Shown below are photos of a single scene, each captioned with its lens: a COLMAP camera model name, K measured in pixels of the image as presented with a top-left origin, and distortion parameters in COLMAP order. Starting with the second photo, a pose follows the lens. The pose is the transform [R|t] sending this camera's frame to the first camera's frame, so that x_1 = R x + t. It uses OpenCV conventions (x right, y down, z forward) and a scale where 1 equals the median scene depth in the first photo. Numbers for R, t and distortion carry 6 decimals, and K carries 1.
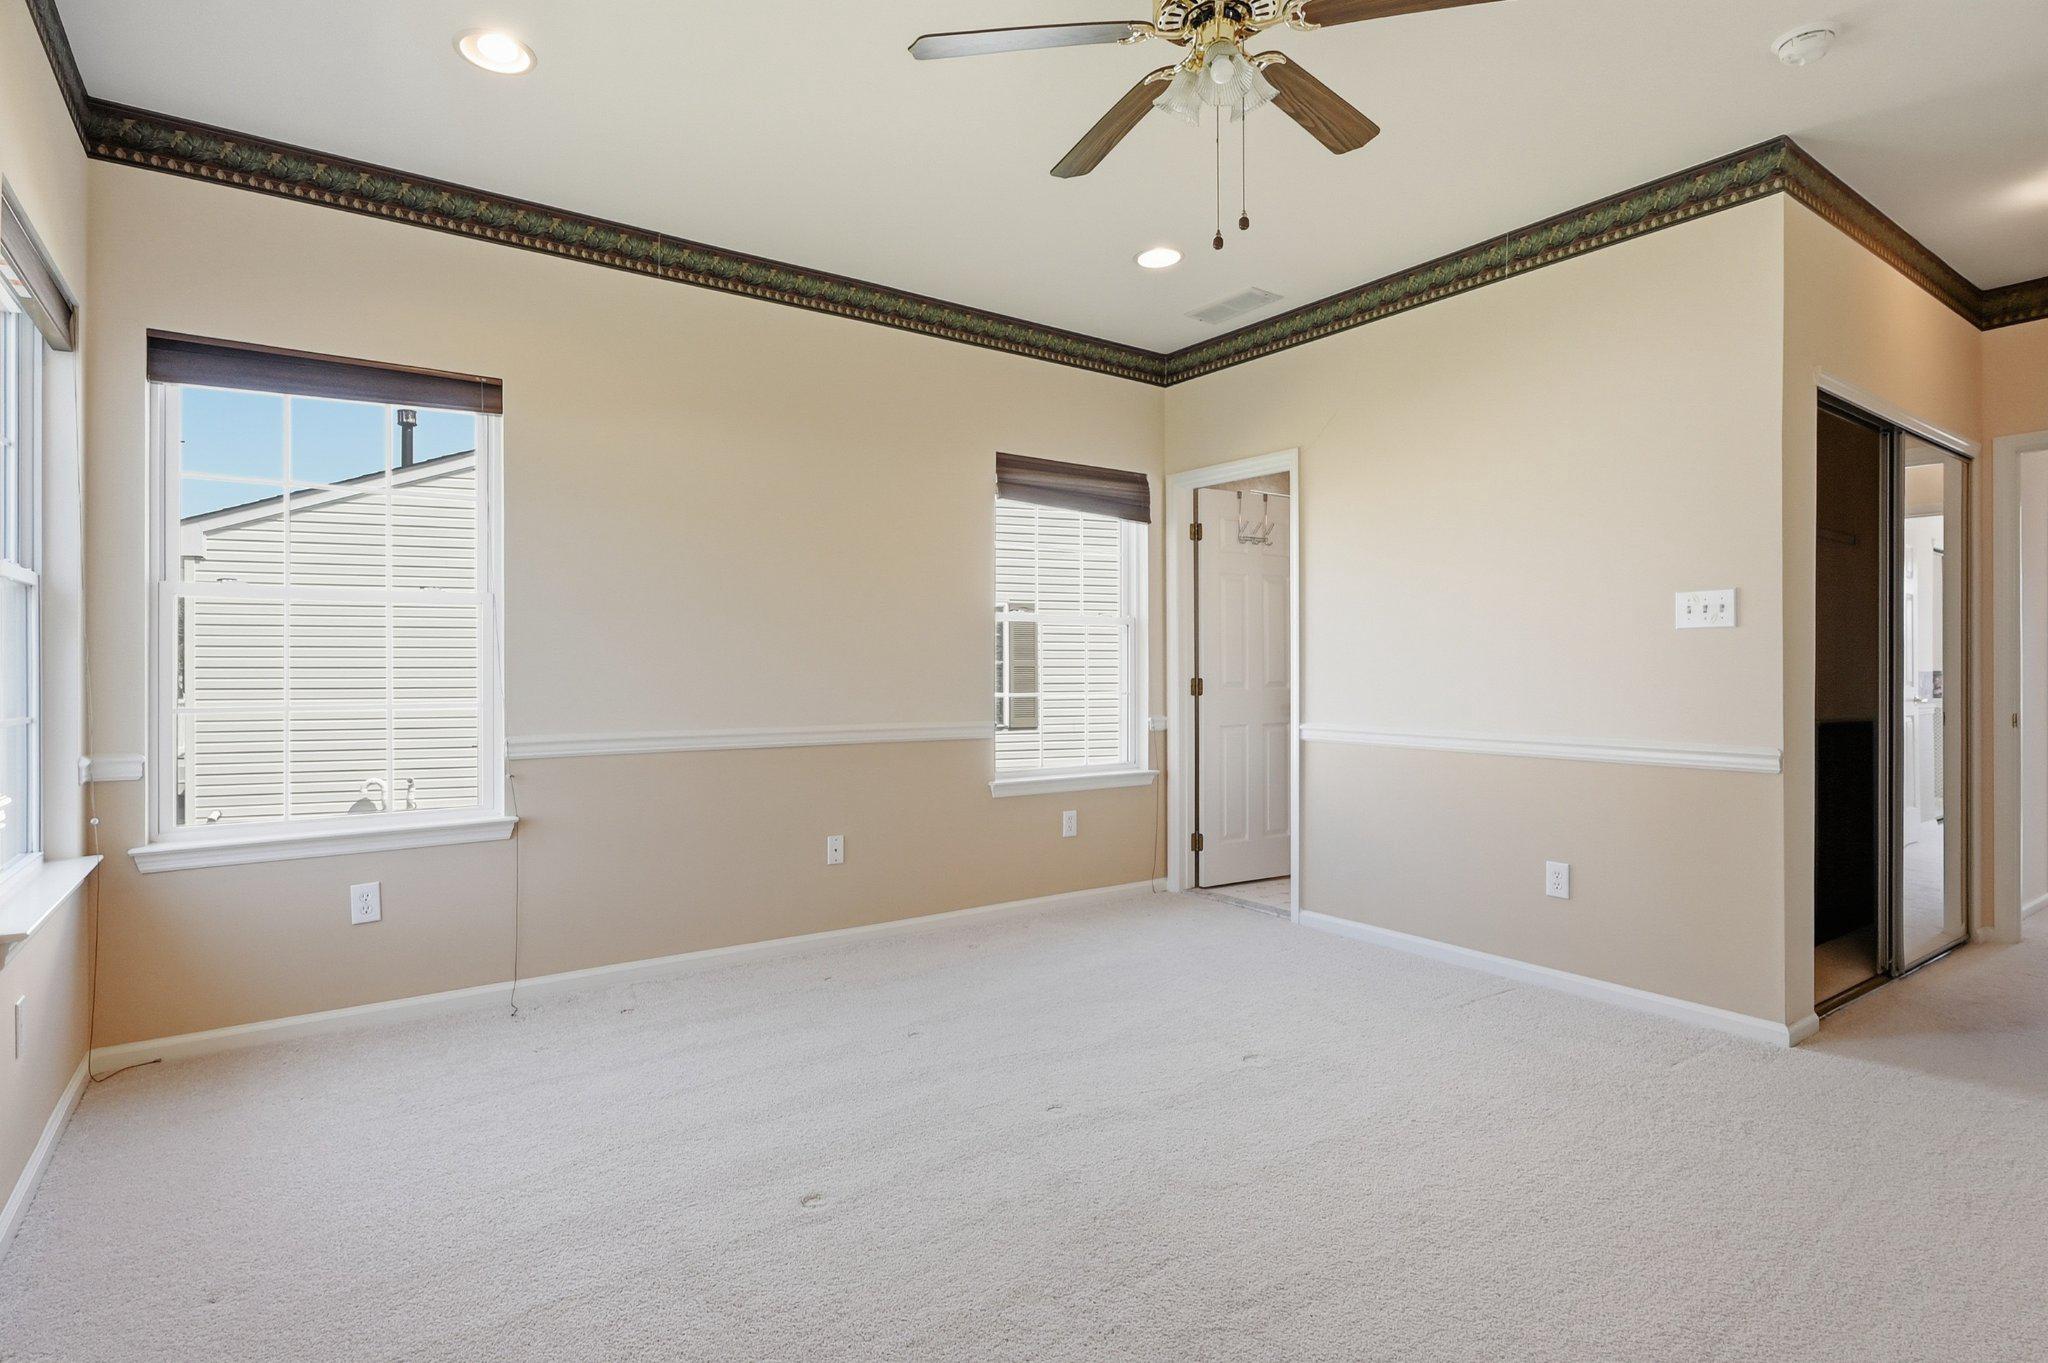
lens RADIAL K [[1019.7, 0, 1023.4], [0, 1019.7, 671.0], [0, 0, 1]] dist [-0.001522, 0.000353]
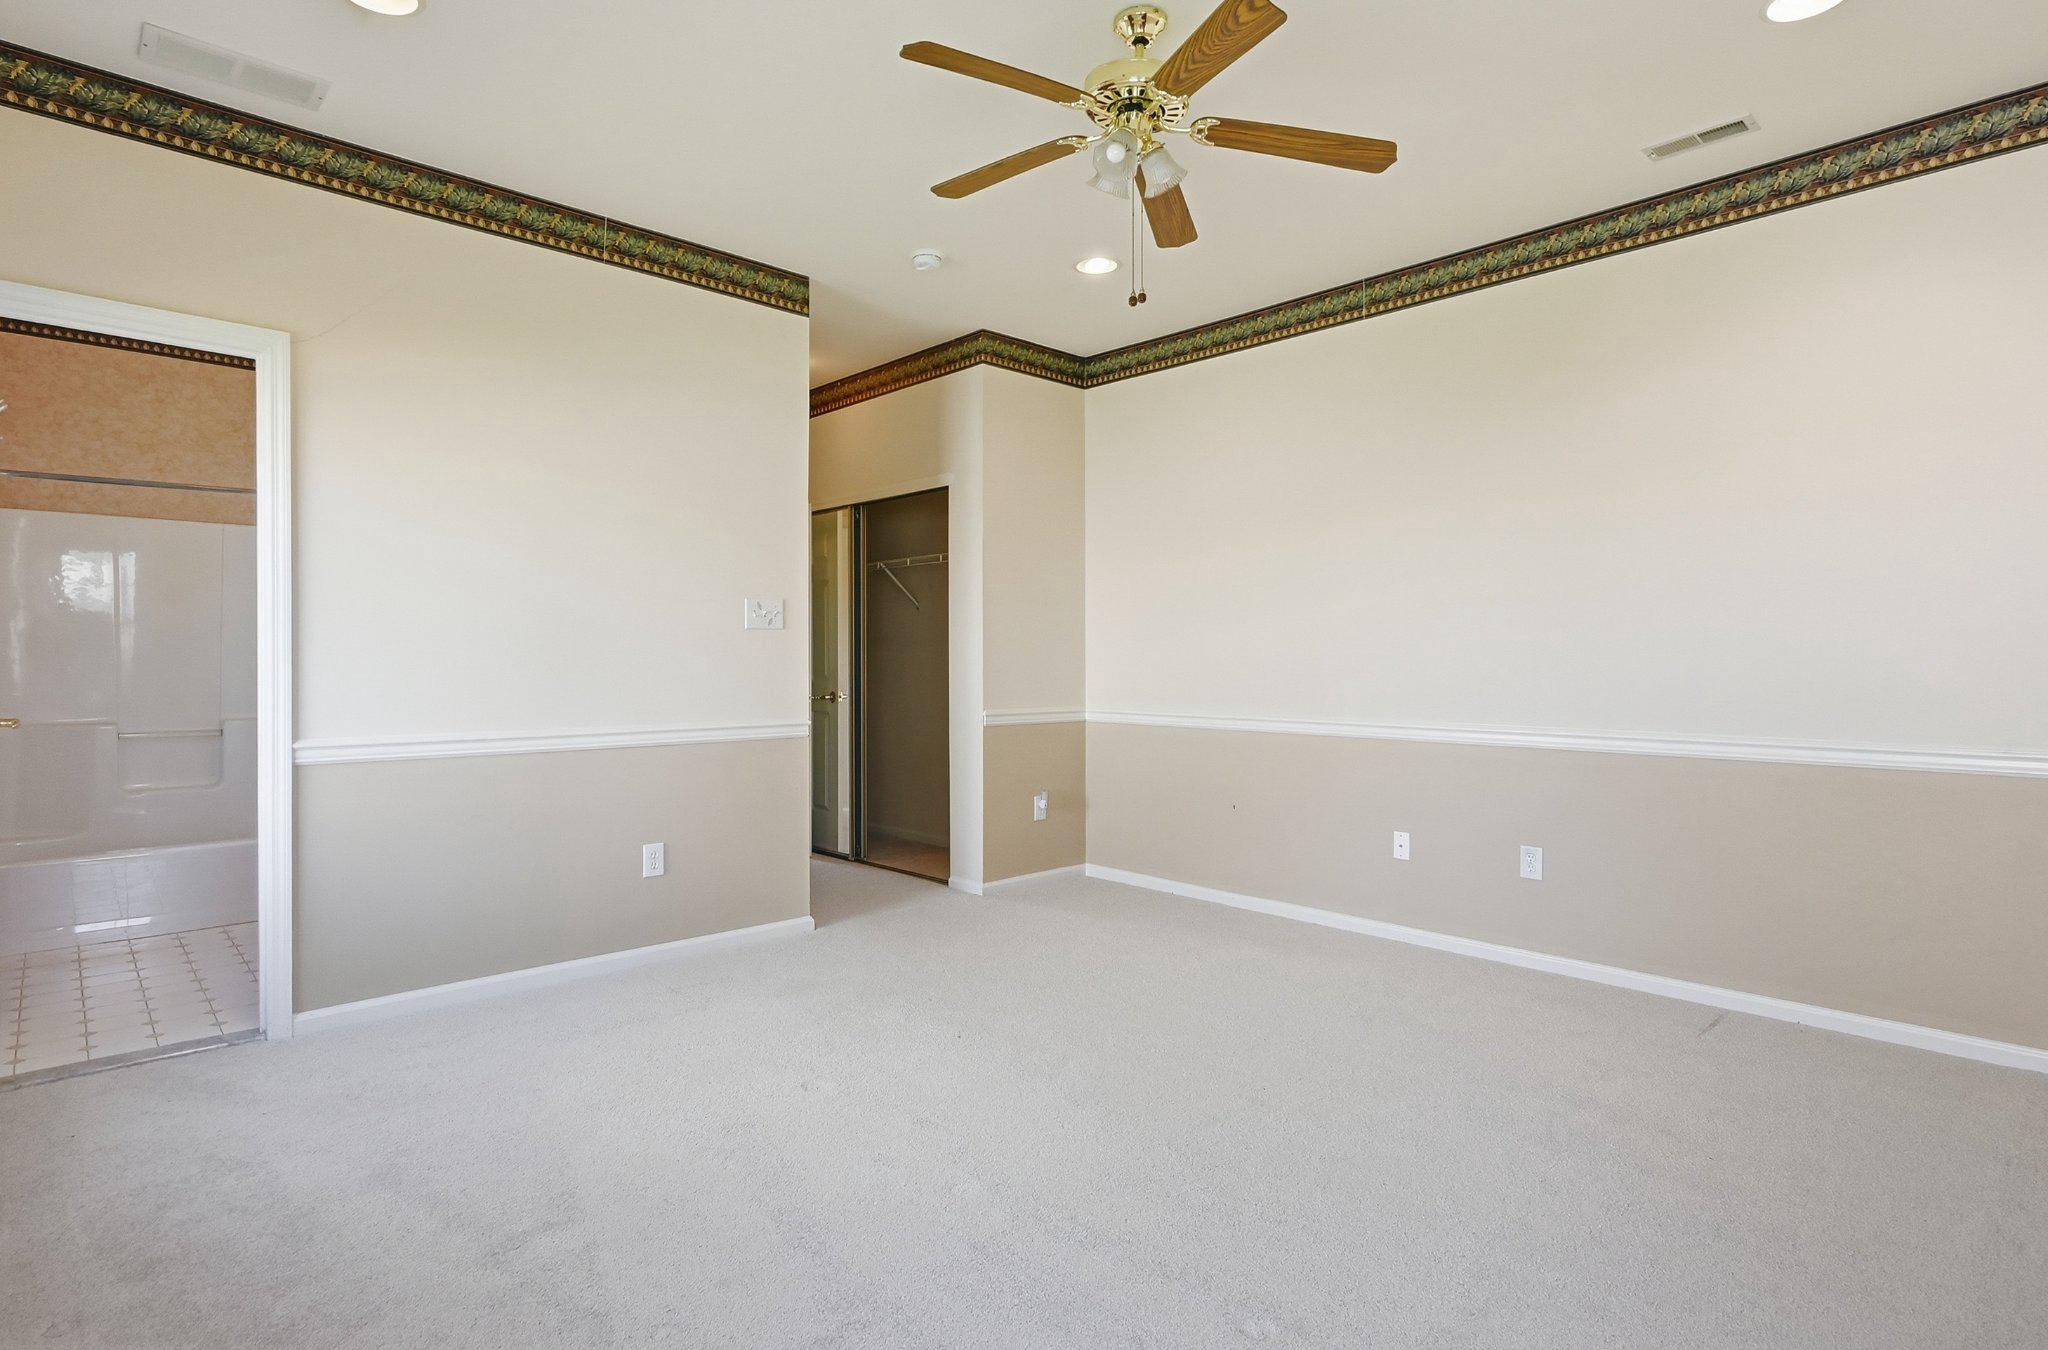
lens RADIAL K [[1055.2, 0, 1024.0], [0, 1055.2, 675.0], [0, 0, 1]] dist [0.018706, -0.000975]
pose [[0.990561, -0.000211, 0.137071, -0.079691], [-0.000924, 0.999966, 0.008214, 0.000809], [-0.137068, -0.008263, 0.990527, -0.057113]]
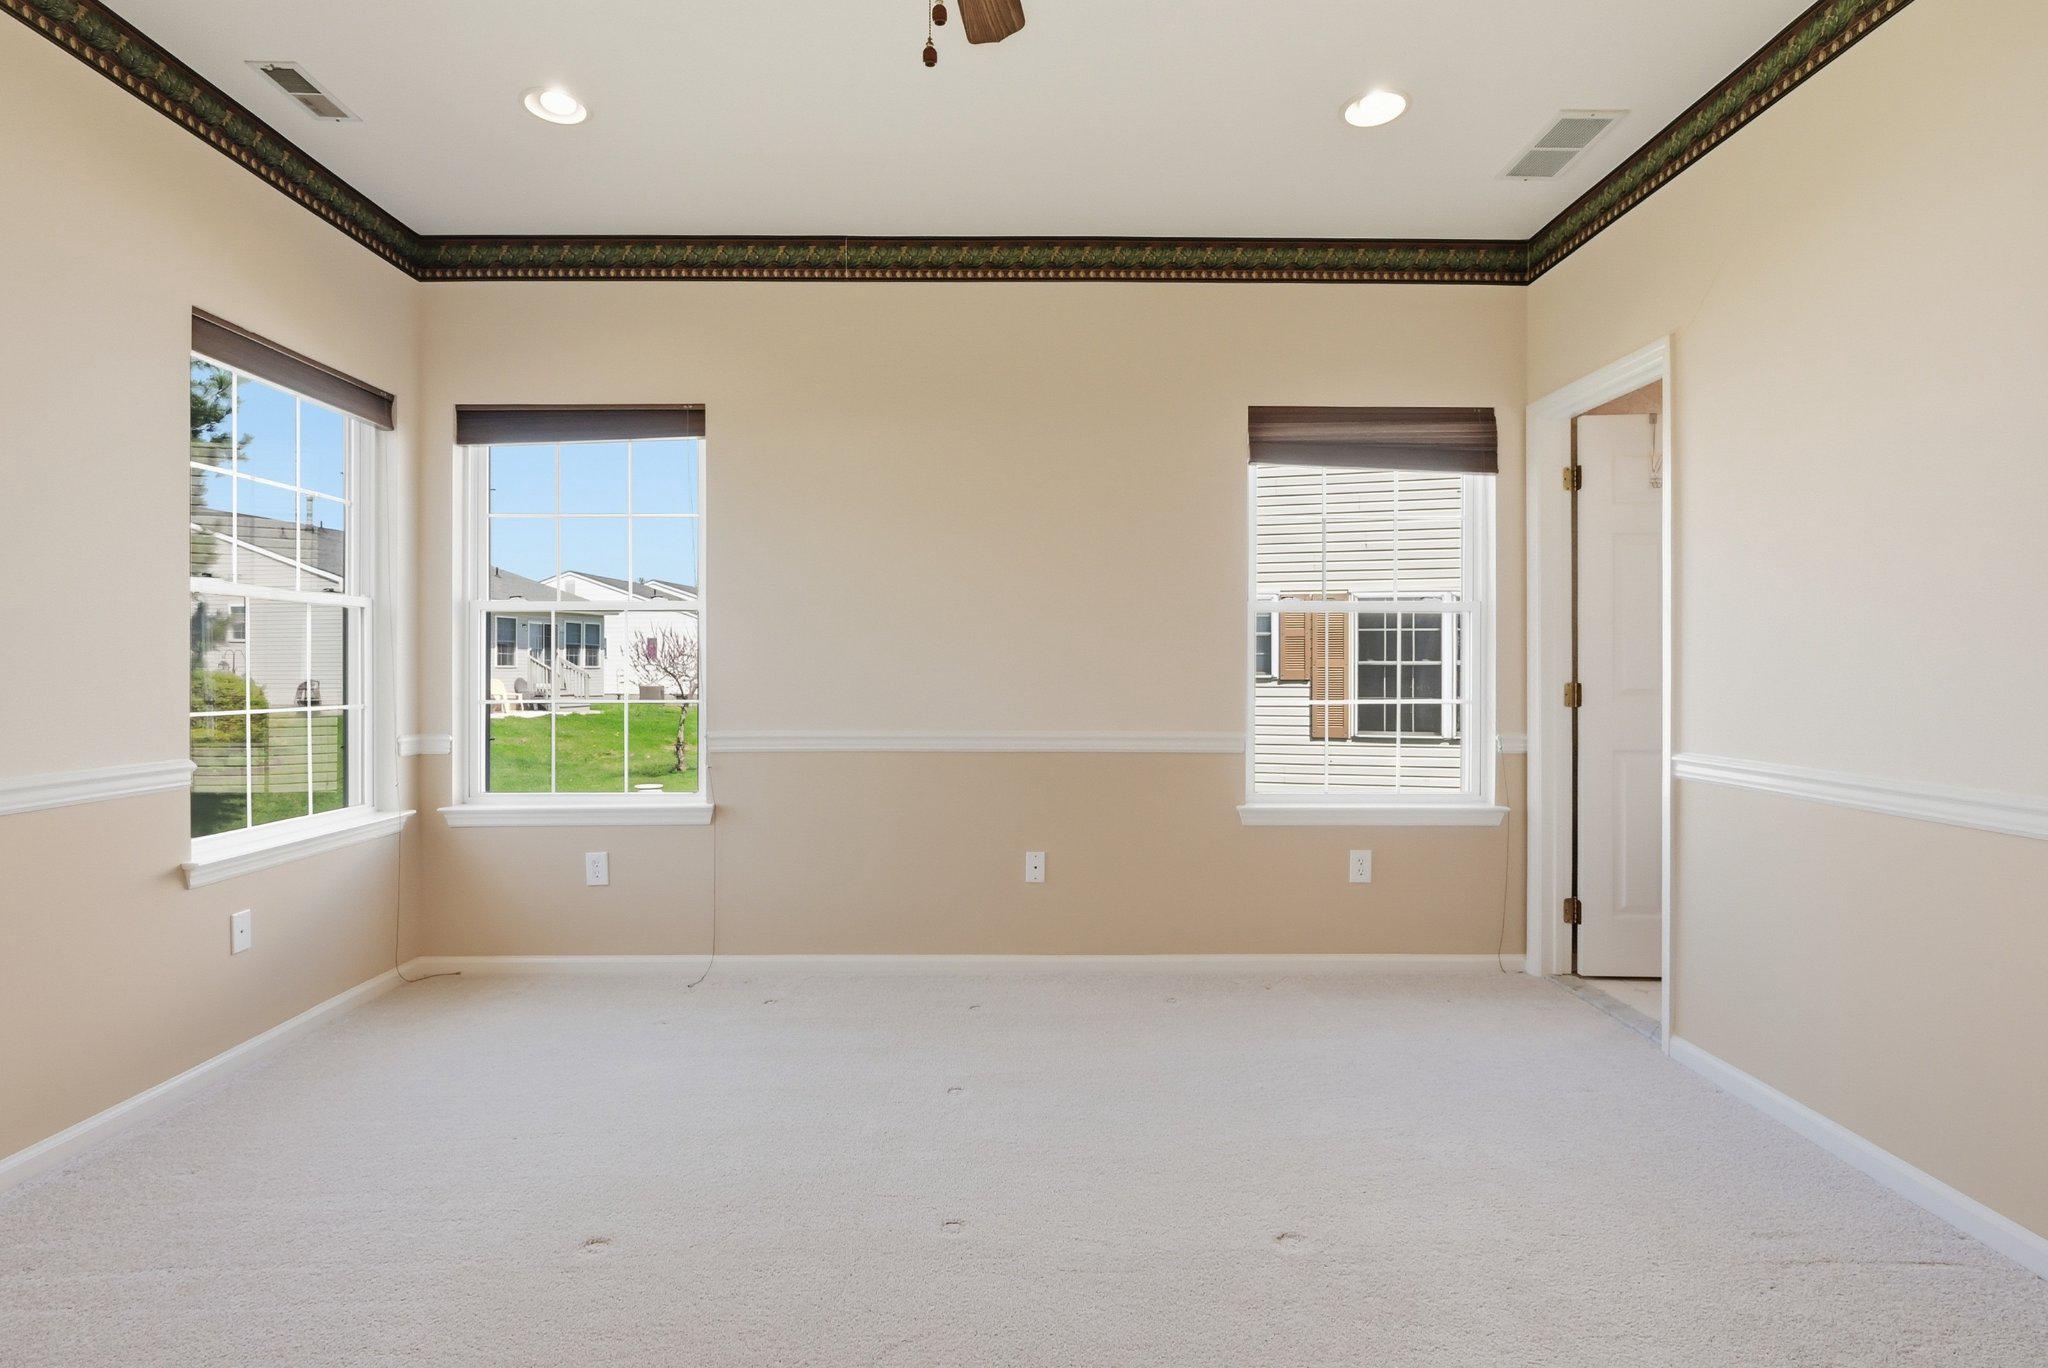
lens RADIAL K [[1034.4, 0, 1016.7], [0, 1034.4, 669.7], [0, 0, 1]] dist [-0.001802, 0.001641]
pose [[0.823464, 0.001300, -0.567367, 0.304263], [-0.002081, 0.999998, -0.000728, -0.000485], [0.567365, 0.001780, 0.823464, 0.212368]]
